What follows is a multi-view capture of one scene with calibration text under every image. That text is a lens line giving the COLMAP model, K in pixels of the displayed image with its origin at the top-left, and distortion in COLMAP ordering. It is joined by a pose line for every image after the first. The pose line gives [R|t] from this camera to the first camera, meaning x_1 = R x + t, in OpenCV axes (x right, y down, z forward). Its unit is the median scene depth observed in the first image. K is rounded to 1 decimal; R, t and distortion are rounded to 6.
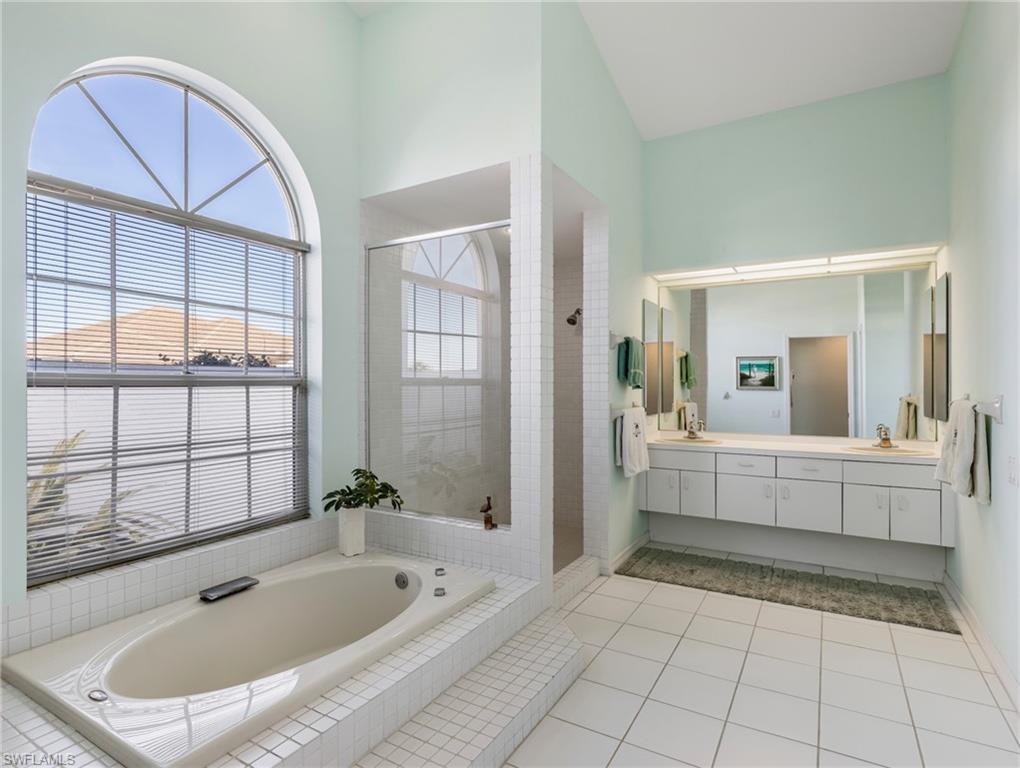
lens RADIAL K [[561.2, 0, 500.1], [0, 561.2, 381.1], [0, 0, 1]] dist [-0.002093, 0.002962]
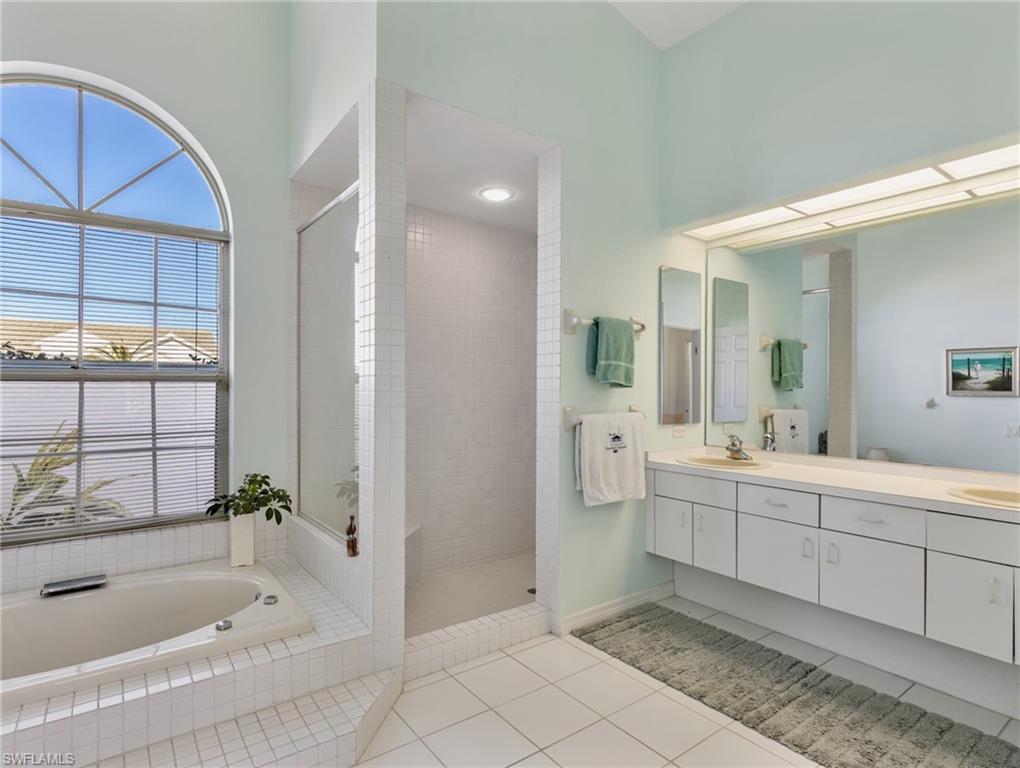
lens RADIAL K [[561.2, 0, 512.9], [0, 561.2, 386.5], [0, 0, 1]] dist [-0.002093, 0.002962]
pose [[0.917284, 0.002937, -0.398222, 0.478505], [-0.003541, 0.999993, -0.000783, 0.015243], [0.398217, 0.002129, 0.917289, 0.312109]]
